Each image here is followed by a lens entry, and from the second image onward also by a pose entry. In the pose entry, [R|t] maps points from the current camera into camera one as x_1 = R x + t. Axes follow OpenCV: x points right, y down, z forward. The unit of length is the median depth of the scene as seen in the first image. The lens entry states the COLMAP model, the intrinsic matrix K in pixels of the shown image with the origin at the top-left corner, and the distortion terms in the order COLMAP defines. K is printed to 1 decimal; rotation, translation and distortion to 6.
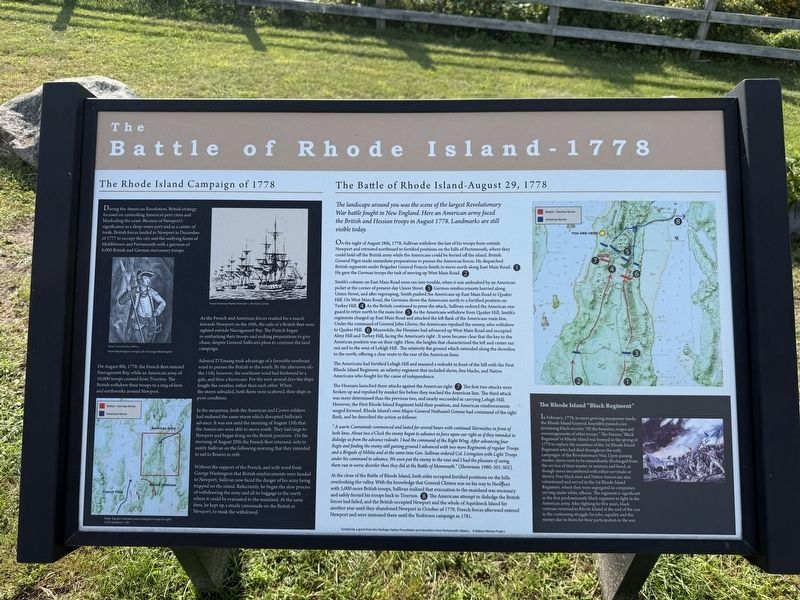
lens RADIAL K [[579.0, 0, 384.7], [0, 579.0, 297.5], [0, 0, 1]] dist [0.005166, -0.029423]
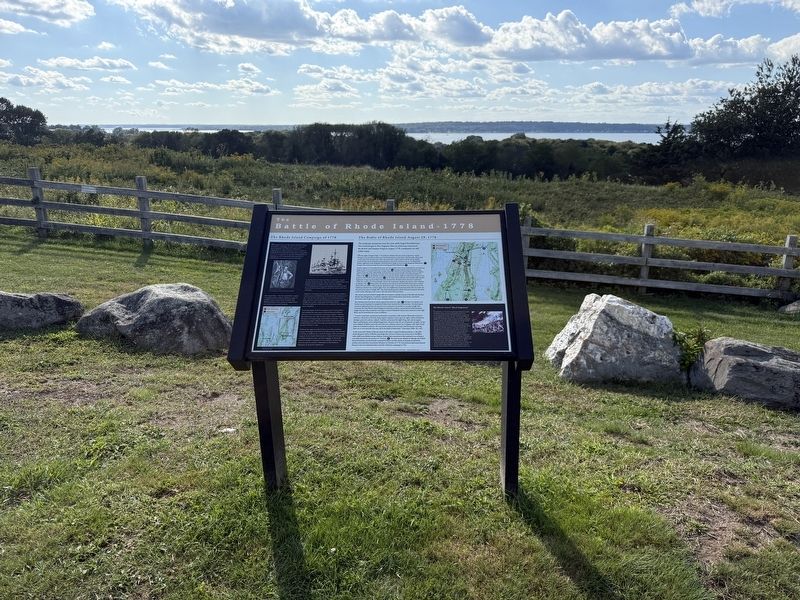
lens RADIAL K [[579.0, 0, 384.7], [0, 579.0, 297.5], [0, 0, 1]] dist [0.005166, -0.029423]
pose [[0.999675, 0.012926, -0.021963, 0.101265], [-0.020856, 0.910235, -0.413568, 1.187451], [0.014646, 0.413891, 0.910209, -1.357035]]
